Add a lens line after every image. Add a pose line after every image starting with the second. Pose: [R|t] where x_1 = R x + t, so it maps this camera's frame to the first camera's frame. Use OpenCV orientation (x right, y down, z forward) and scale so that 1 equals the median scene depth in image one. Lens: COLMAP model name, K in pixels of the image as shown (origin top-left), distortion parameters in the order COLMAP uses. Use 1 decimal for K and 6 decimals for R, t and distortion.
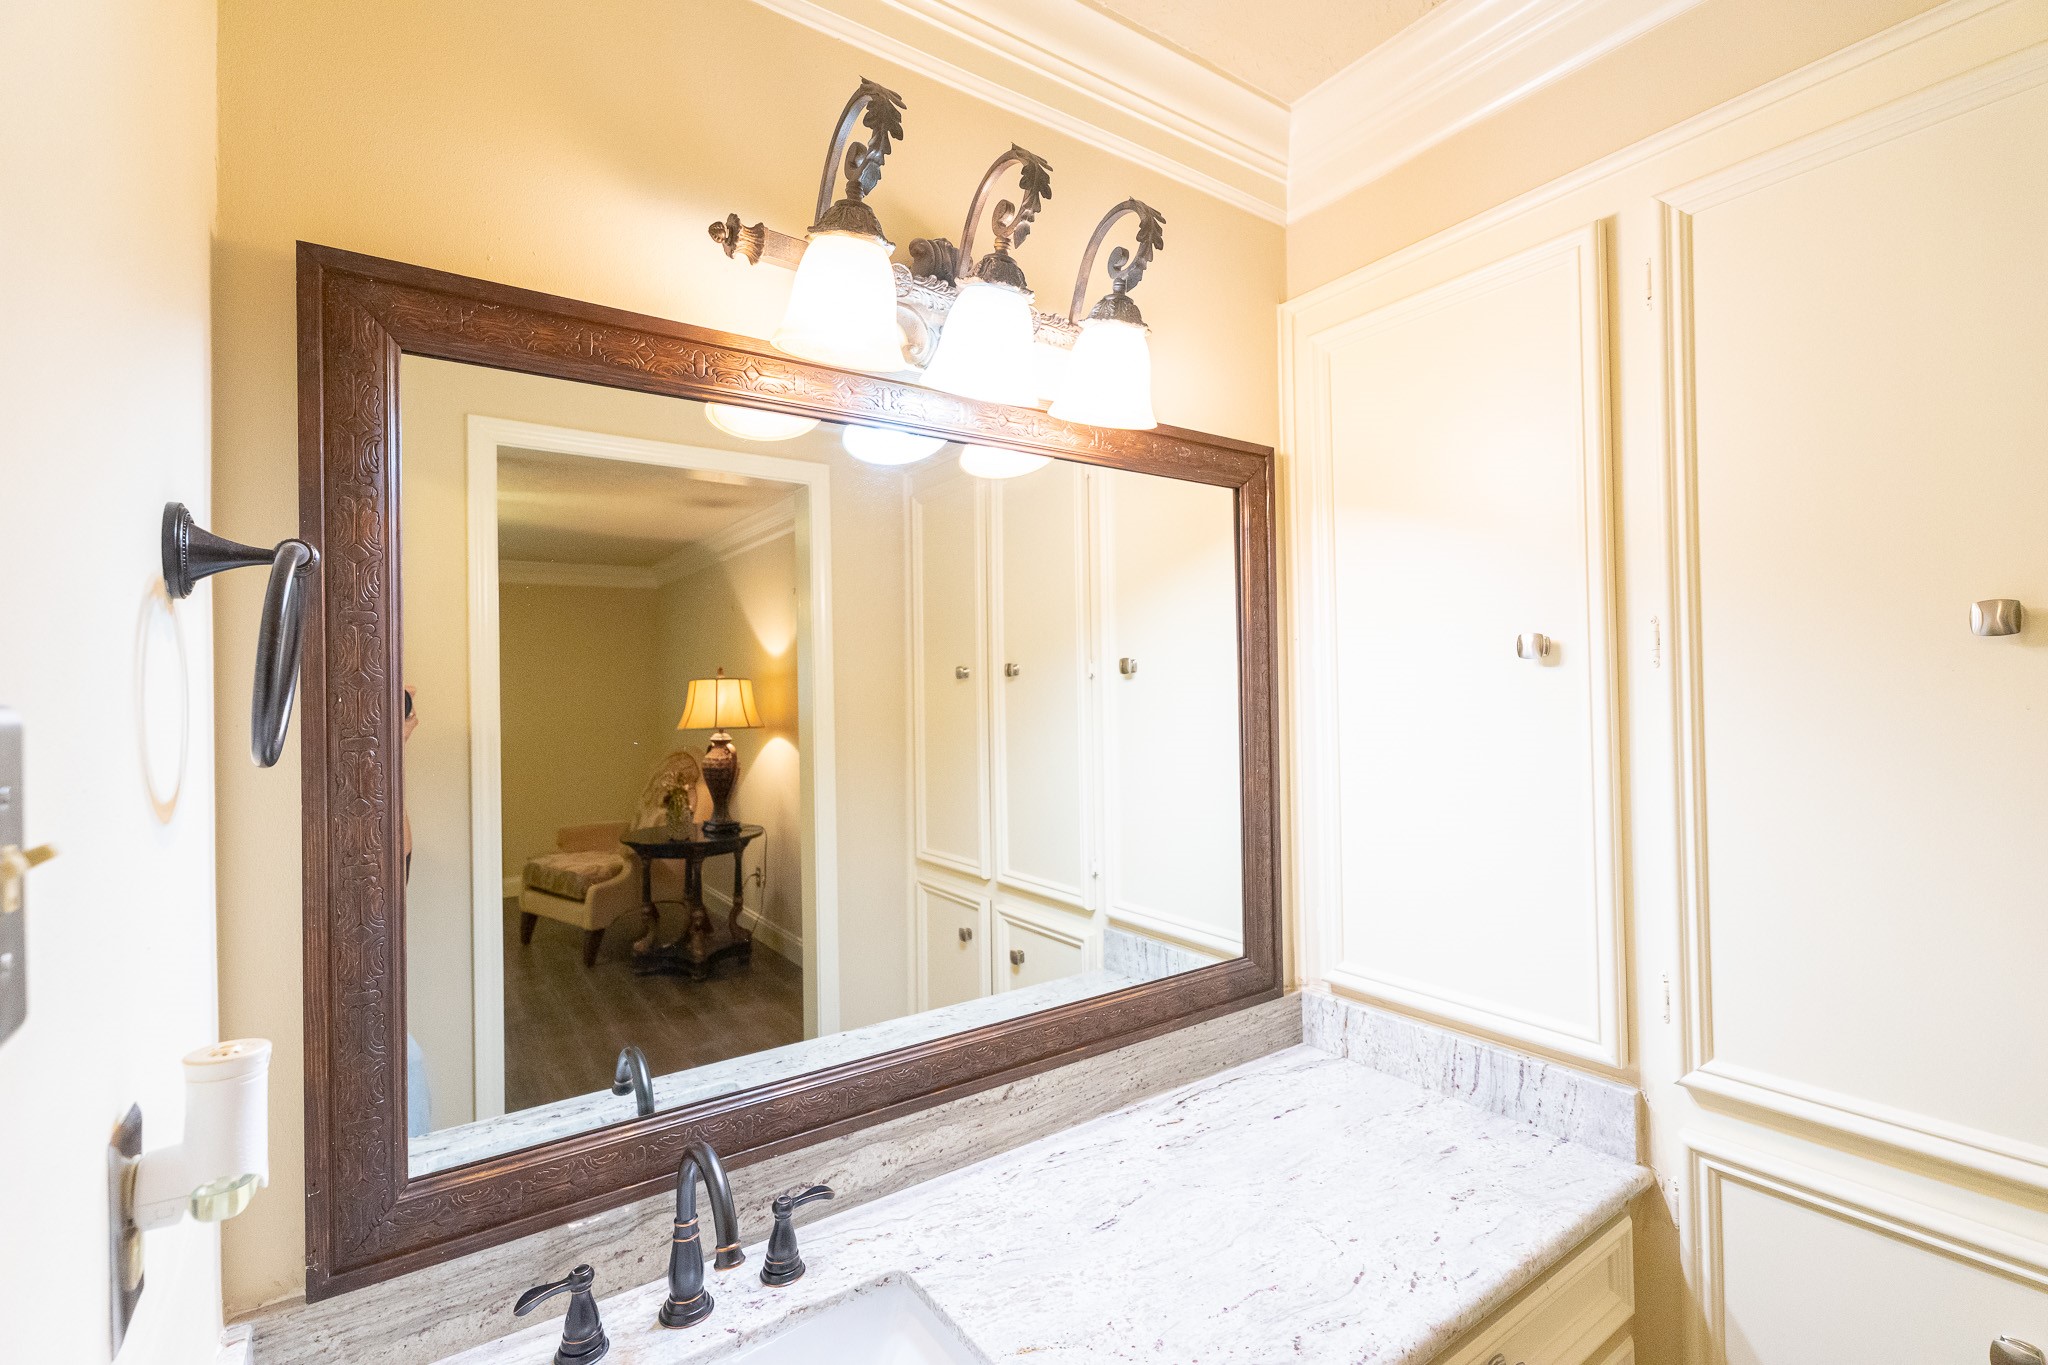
lens RADIAL K [[902.2, 0, 1010.1], [0, 902.2, 686.7], [0, 0, 1]] dist [0.000168, -0.000112]
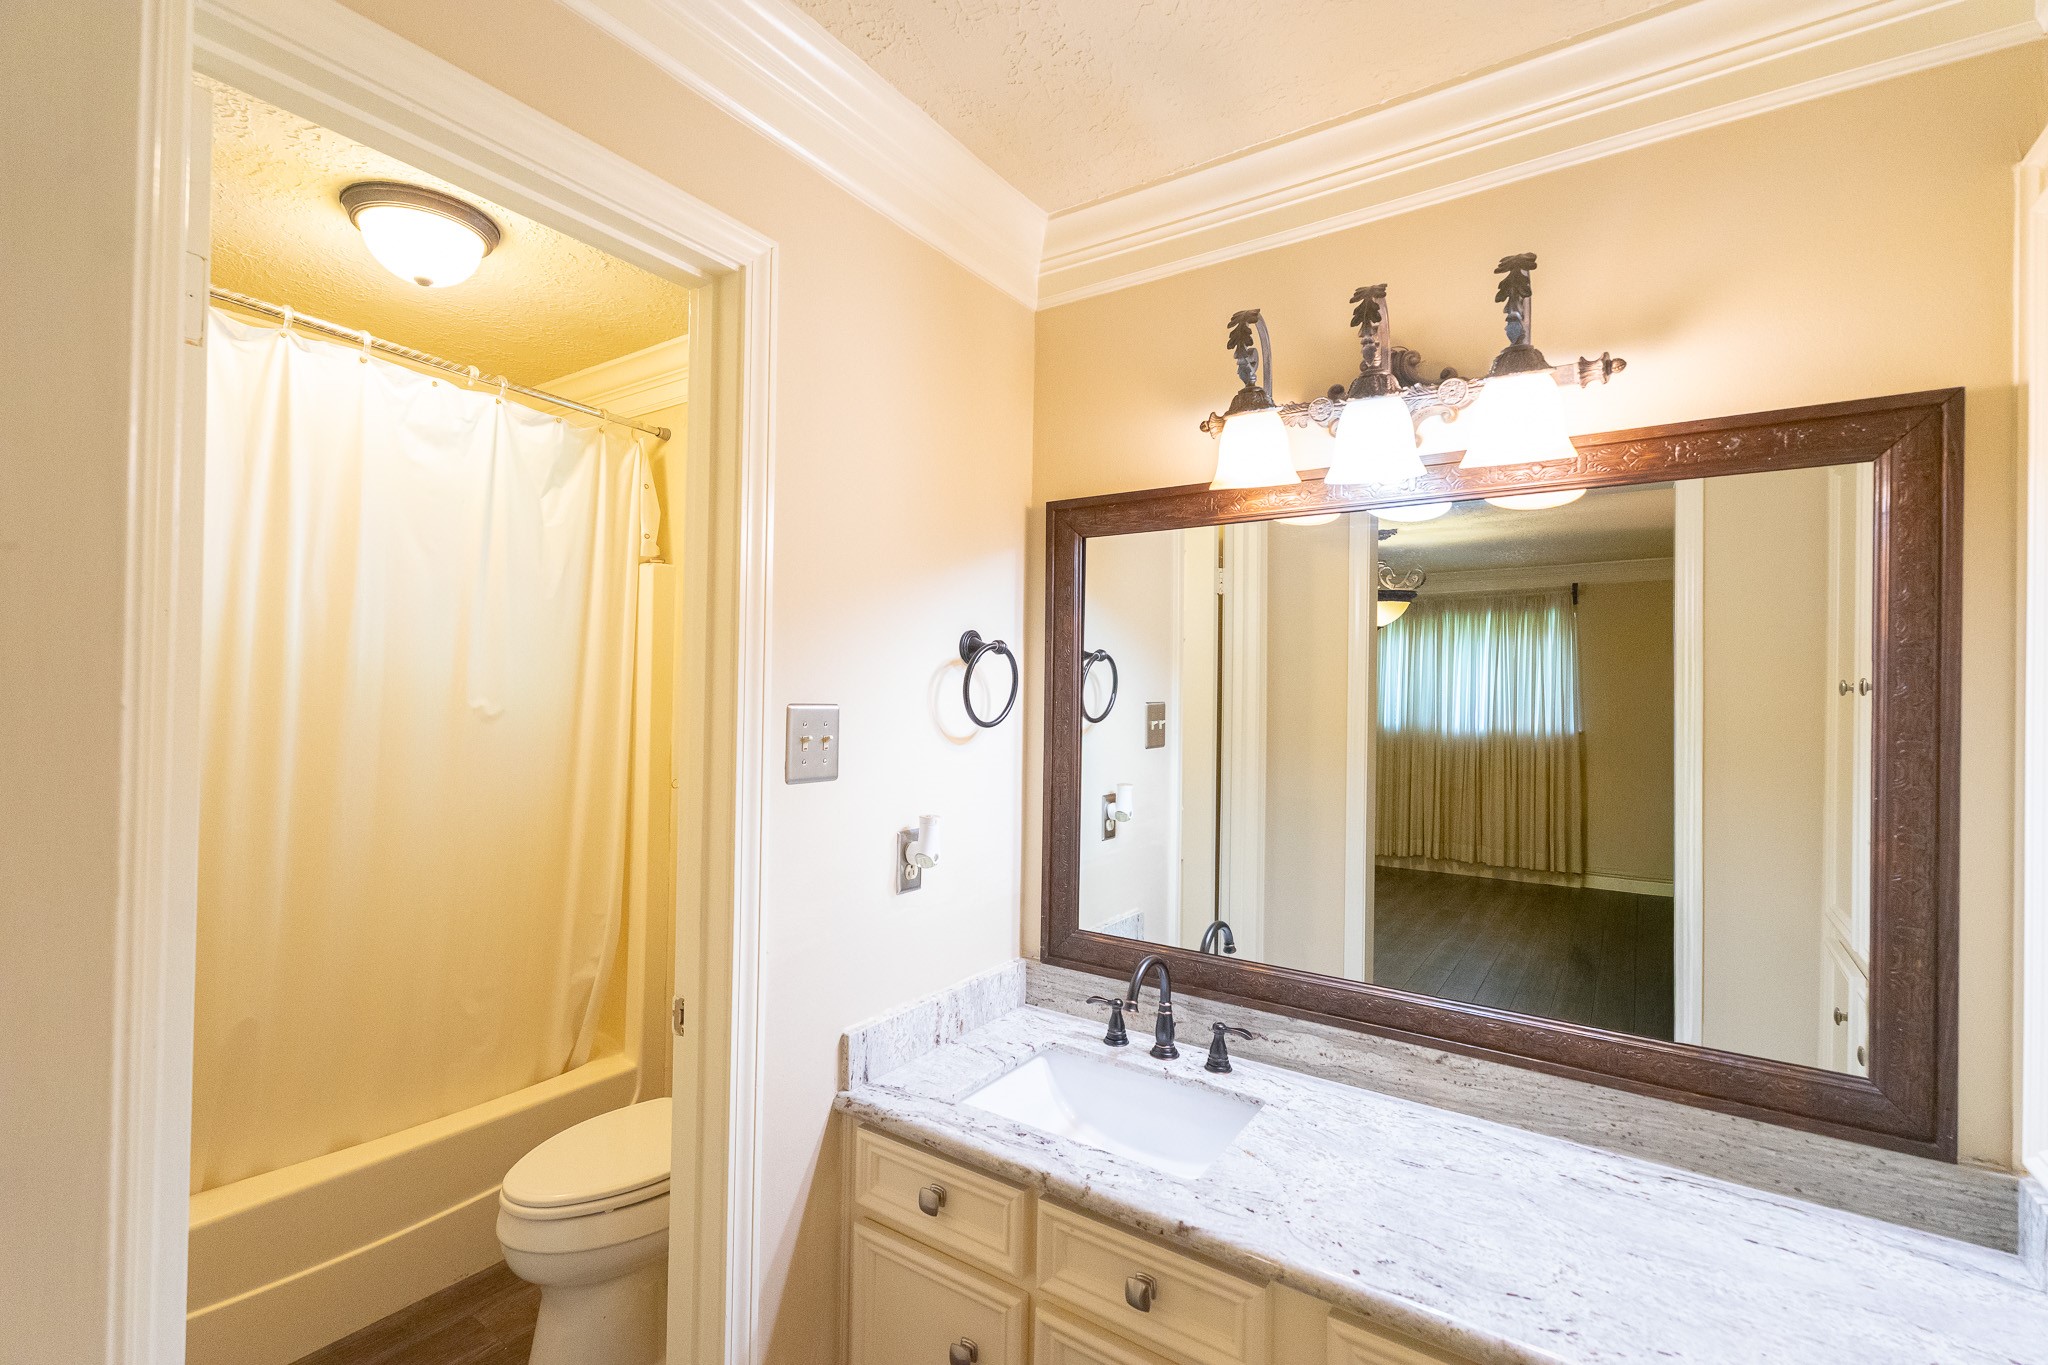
lens RADIAL K [[902.2, 0, 1010.1], [0, 902.2, 686.7], [0, 0, 1]] dist [0.000168, -0.000112]
pose [[0.351688, 0.020267, -0.935898, 0.921291], [-0.016569, 0.999744, 0.015423, -0.038466], [0.935971, 0.010083, 0.351933, 0.071263]]
